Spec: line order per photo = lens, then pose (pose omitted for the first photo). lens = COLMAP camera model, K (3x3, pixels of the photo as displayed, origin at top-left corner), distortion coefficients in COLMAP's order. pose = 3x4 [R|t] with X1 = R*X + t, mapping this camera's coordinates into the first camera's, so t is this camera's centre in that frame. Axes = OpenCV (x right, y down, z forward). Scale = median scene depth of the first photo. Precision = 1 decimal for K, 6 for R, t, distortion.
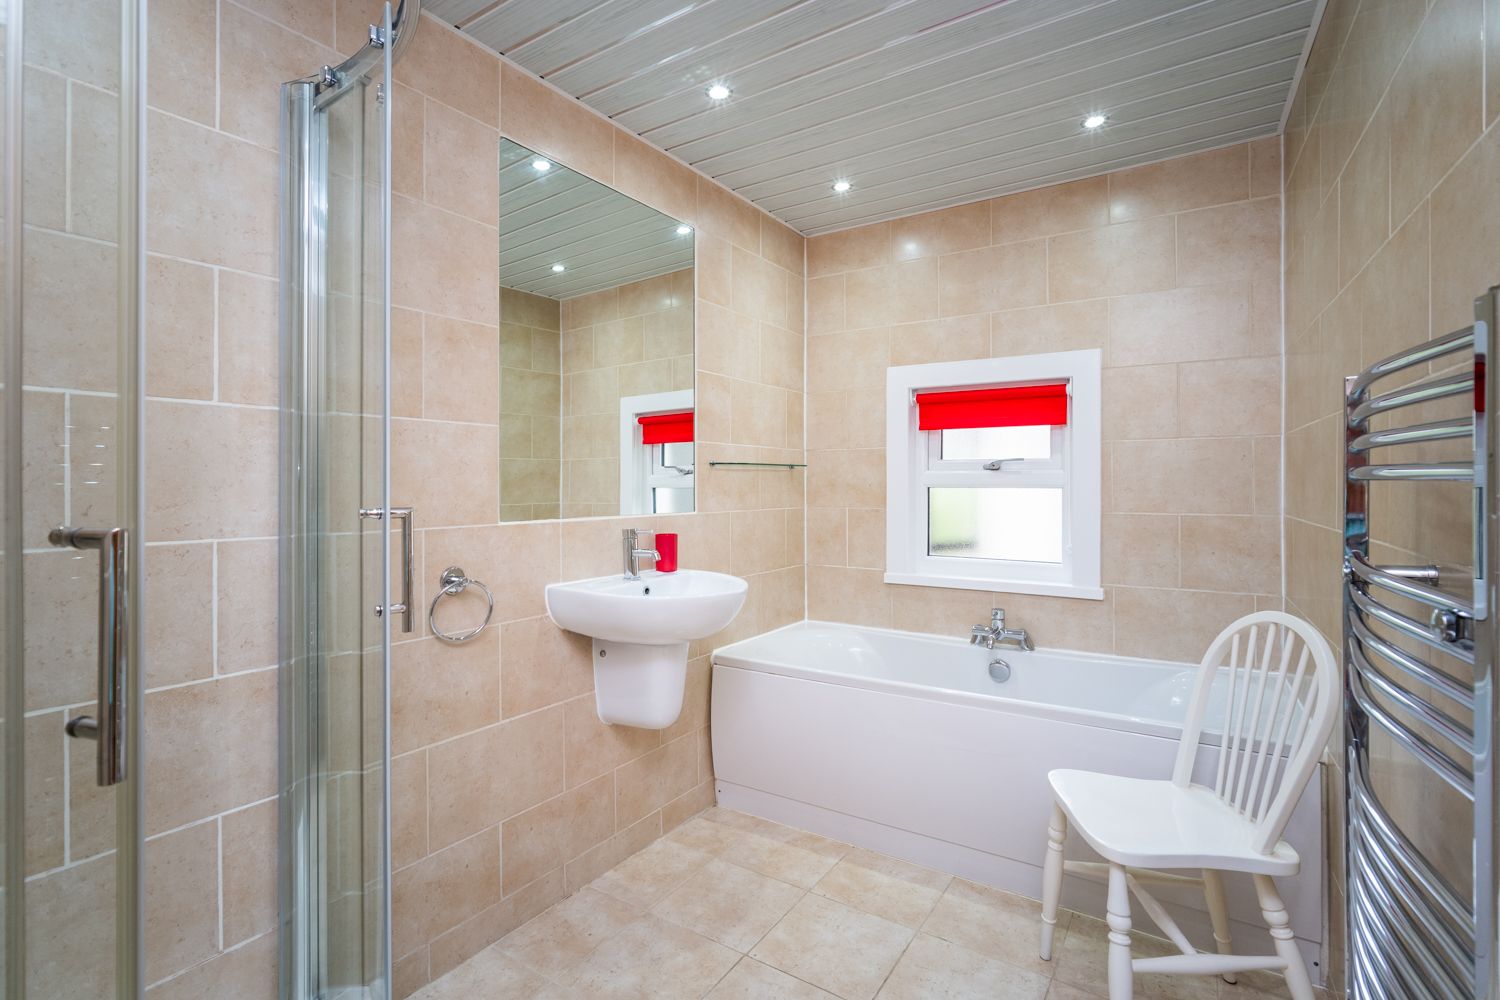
lens RADIAL K [[659.0, 0, 763.5], [0, 659.0, 489.6], [0, 0, 1]] dist [0.000052, -0.000160]
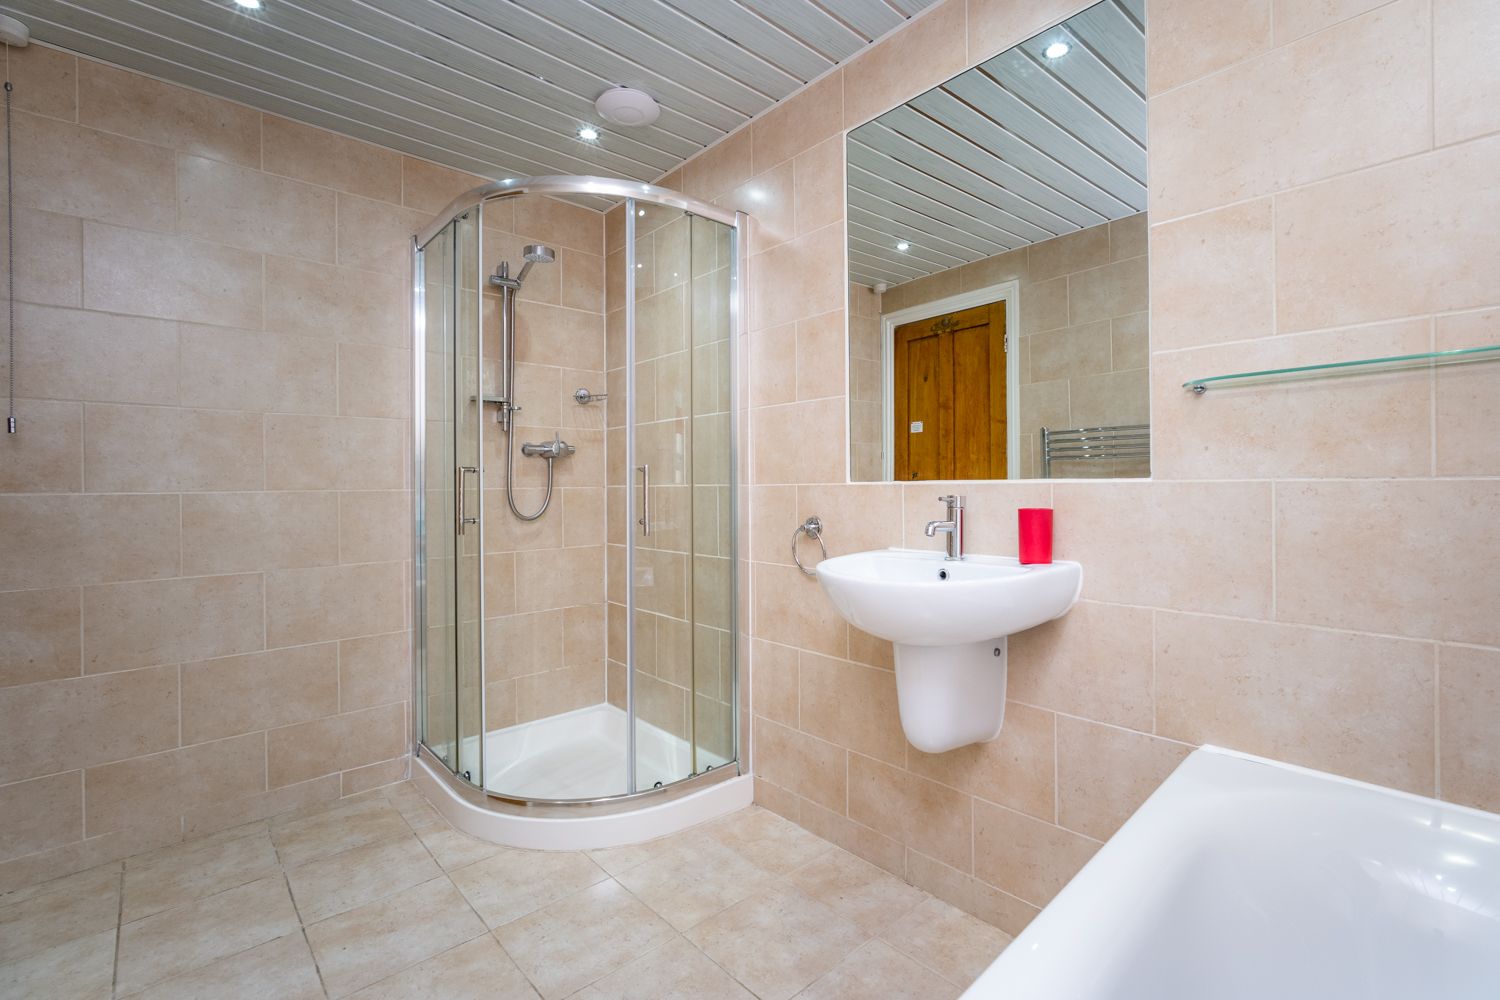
lens RADIAL K [[659.0, 0, 763.5], [0, 659.0, 489.6], [0, 0, 1]] dist [0.000052, -0.000160]
pose [[-0.218619, 0.013571, -0.975716, 0.716454], [0.006151, 0.999903, 0.012529, 0.046965], [0.975791, -0.003262, -0.218681, 1.095790]]
